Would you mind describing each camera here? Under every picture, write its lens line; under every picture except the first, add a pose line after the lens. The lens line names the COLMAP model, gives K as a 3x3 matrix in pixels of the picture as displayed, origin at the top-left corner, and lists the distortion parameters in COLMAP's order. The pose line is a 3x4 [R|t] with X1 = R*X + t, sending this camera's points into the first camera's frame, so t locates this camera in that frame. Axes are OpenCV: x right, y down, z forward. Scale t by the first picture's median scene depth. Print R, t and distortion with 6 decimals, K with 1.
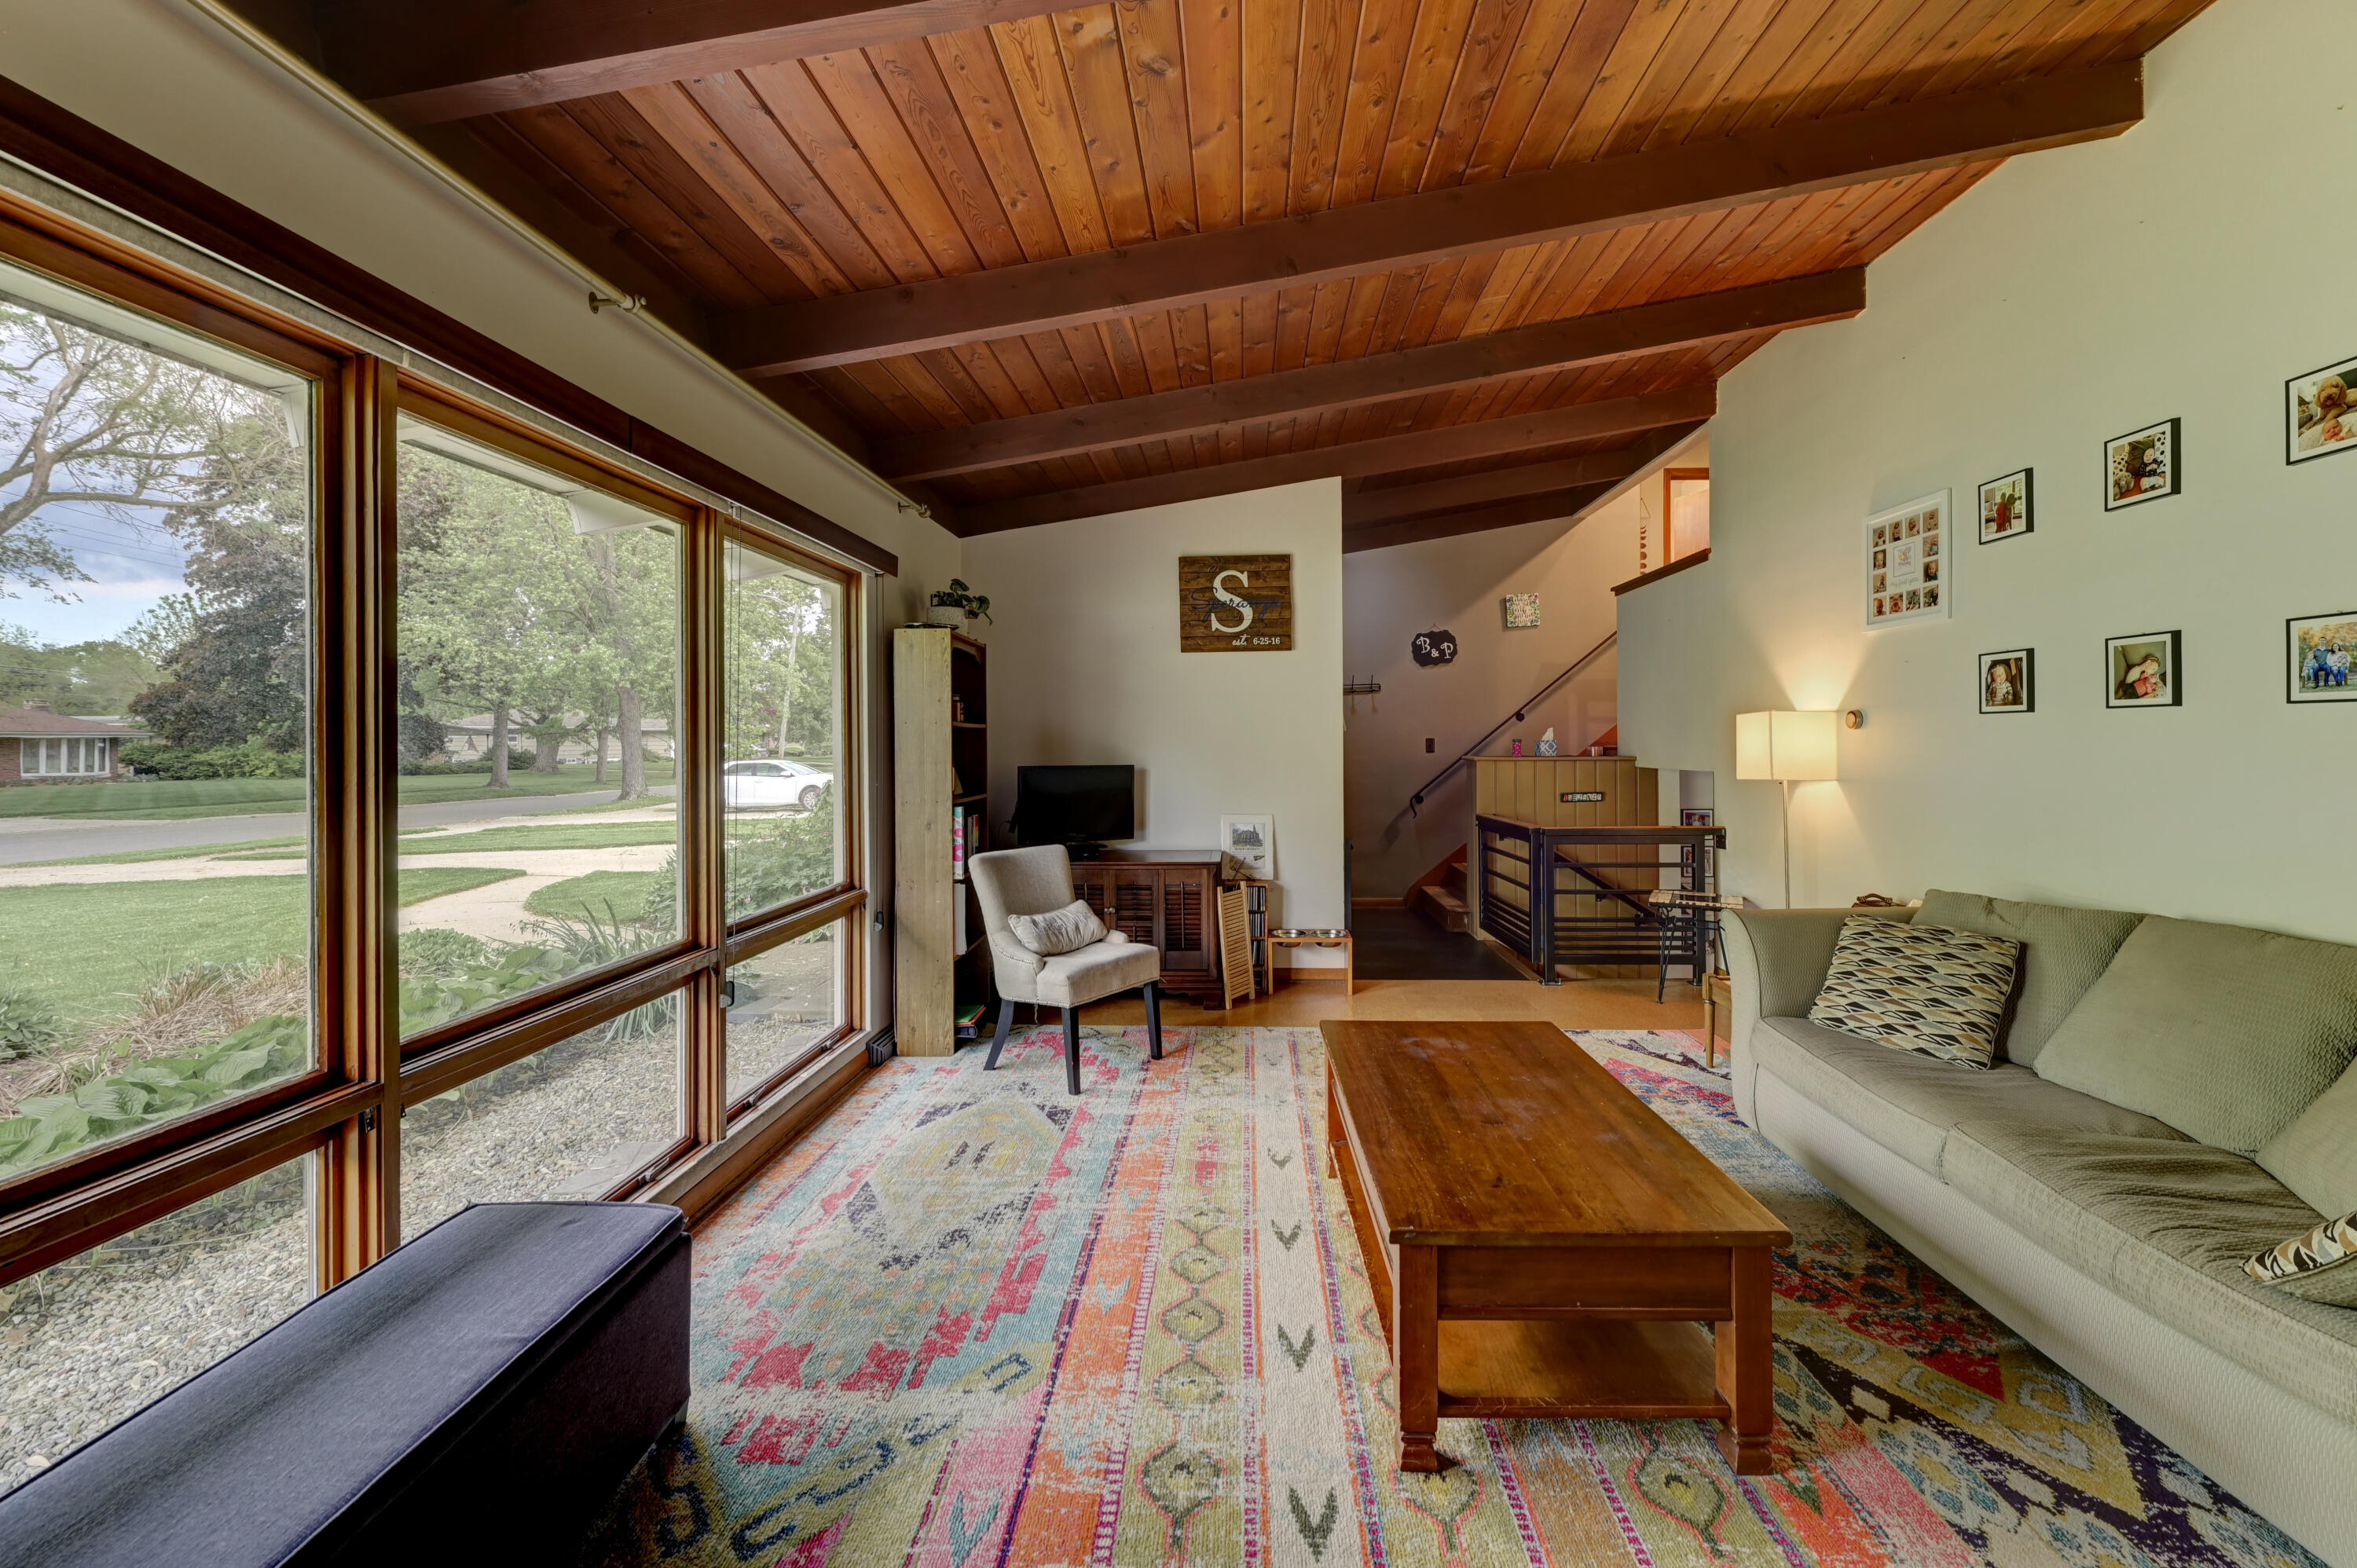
lens RADIAL K [[1224.4, 0, 1173.3], [0, 1224.4, 769.4], [0, 0, 1]] dist [0.002220, 0.001432]
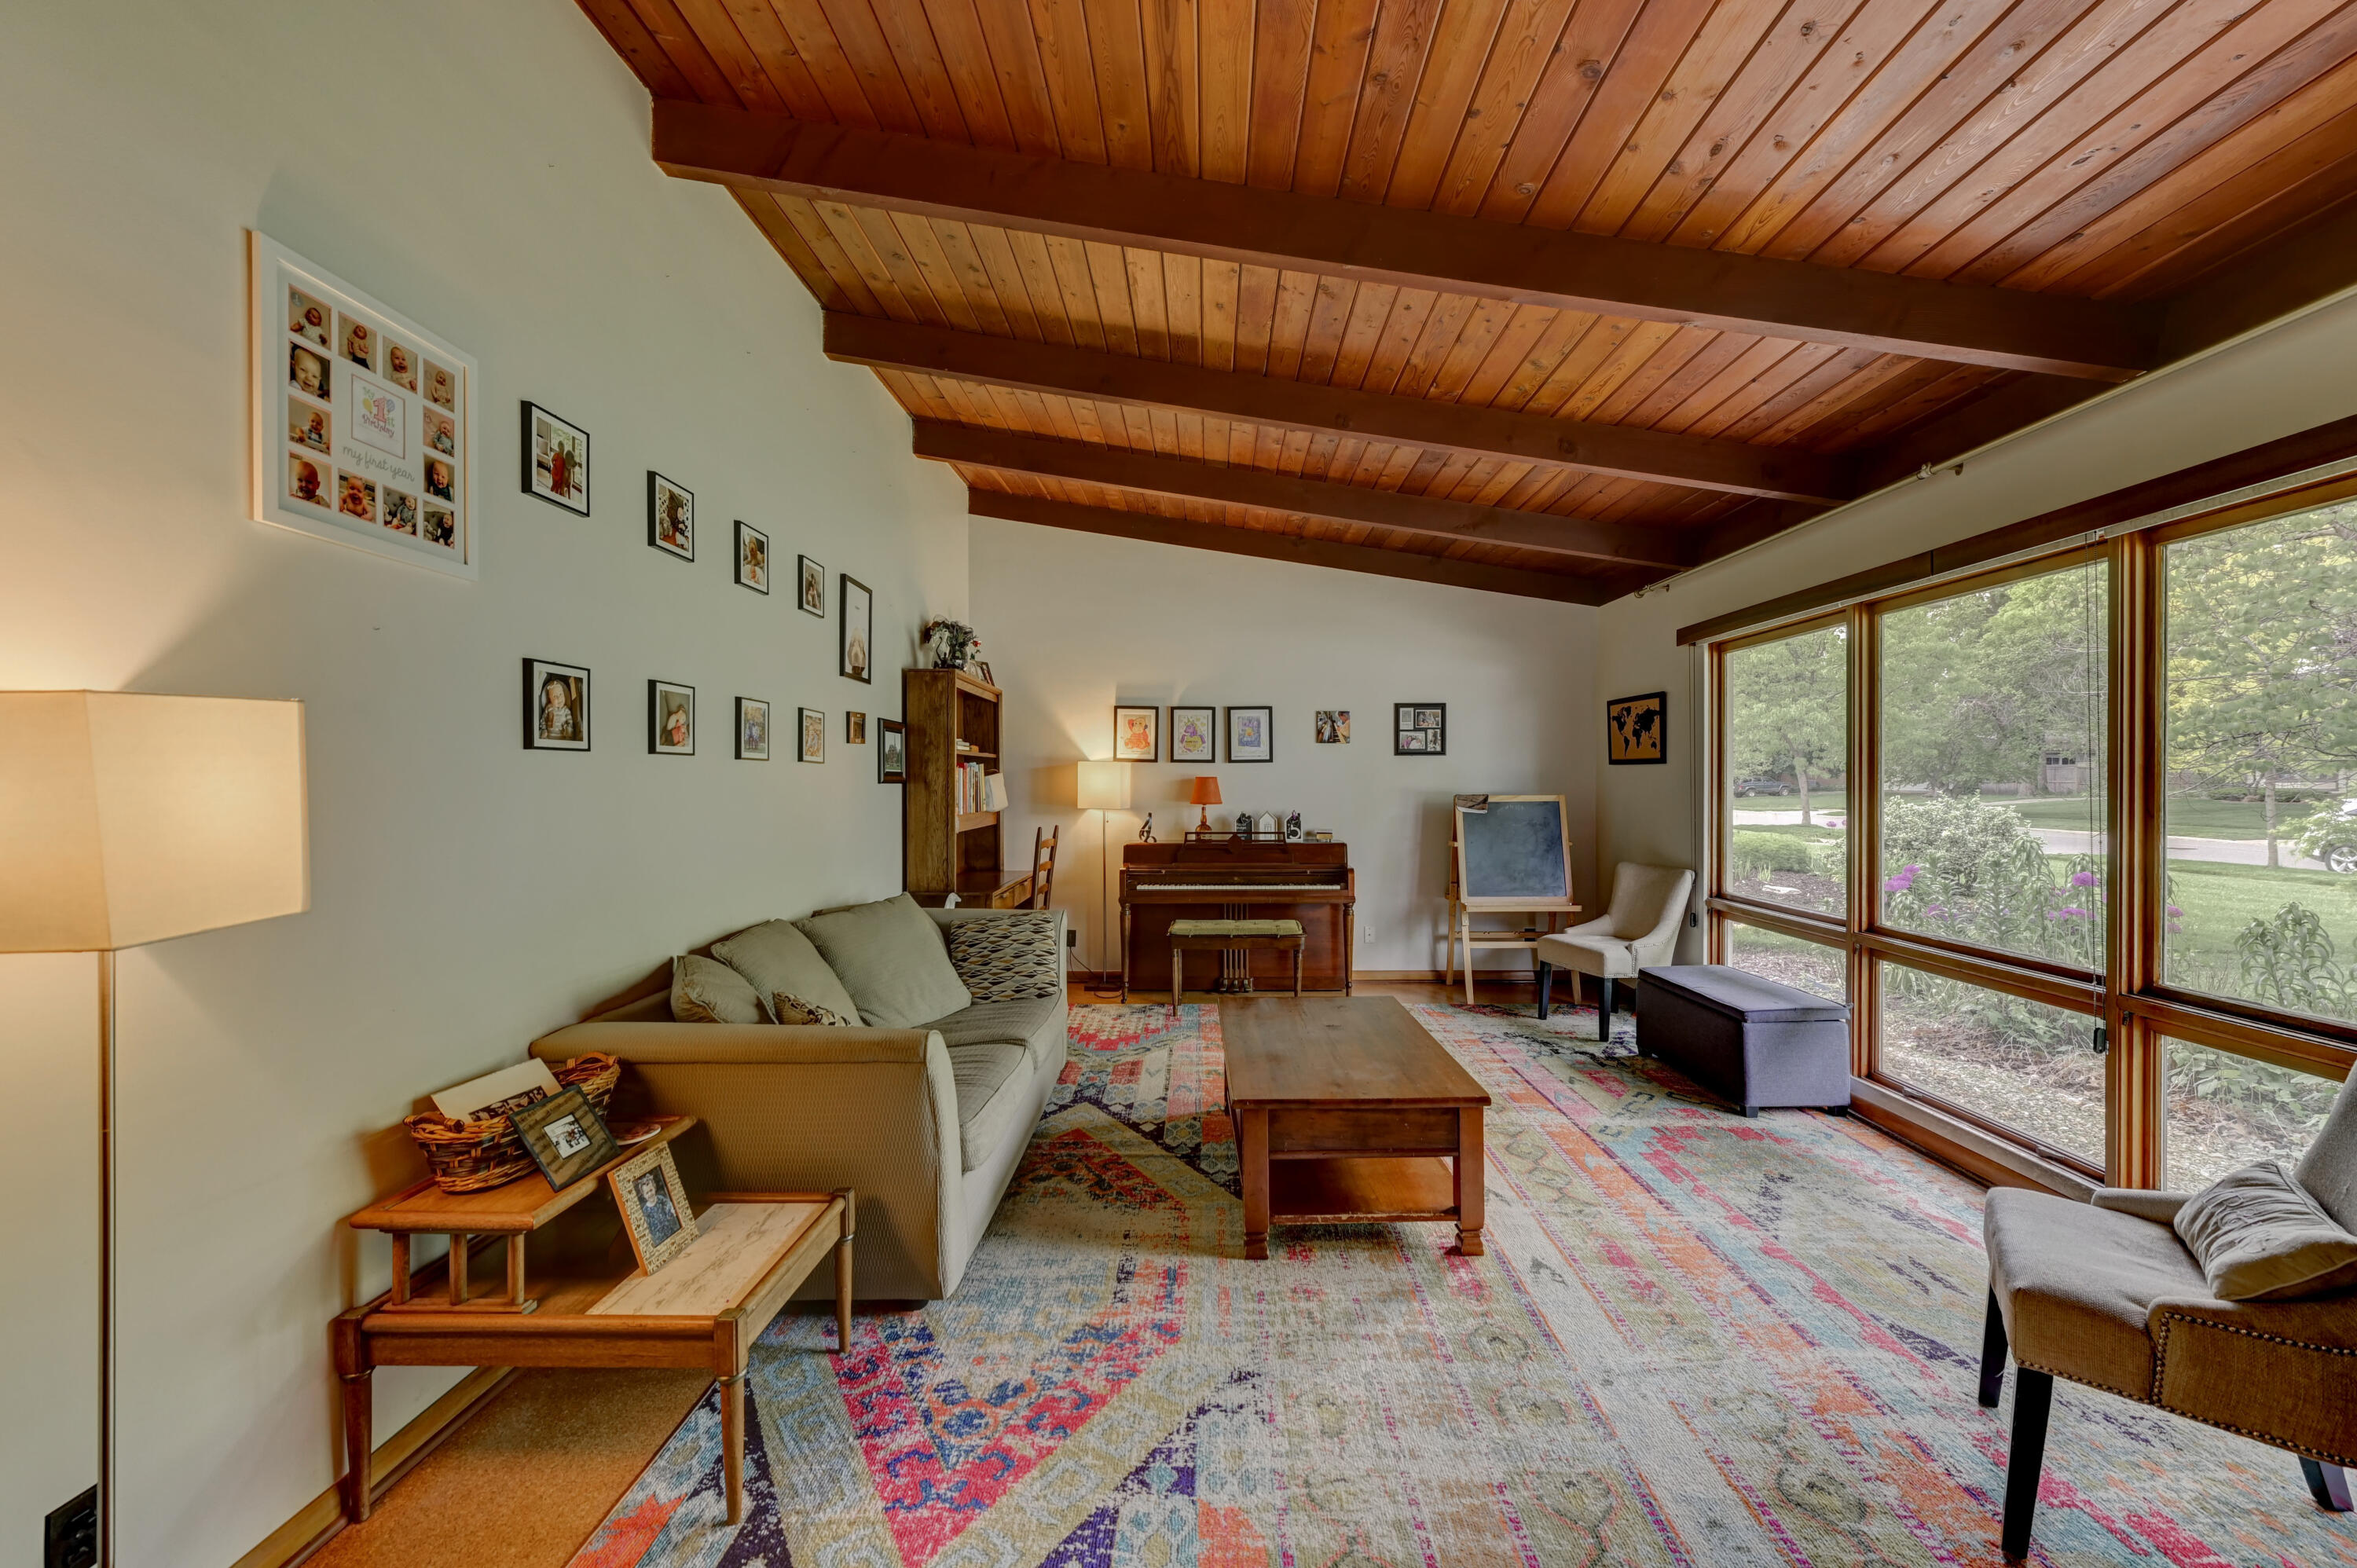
lens RADIAL K [[1224.4, 0, 1173.3], [0, 1224.4, 769.4], [0, 0, 1]] dist [0.002220, 0.001432]
pose [[-0.999520, 0.008338, -0.029847, 0.344008], [0.007918, 0.999868, 0.014182, -0.042267], [0.029961, 0.013938, -0.999454, 1.724438]]
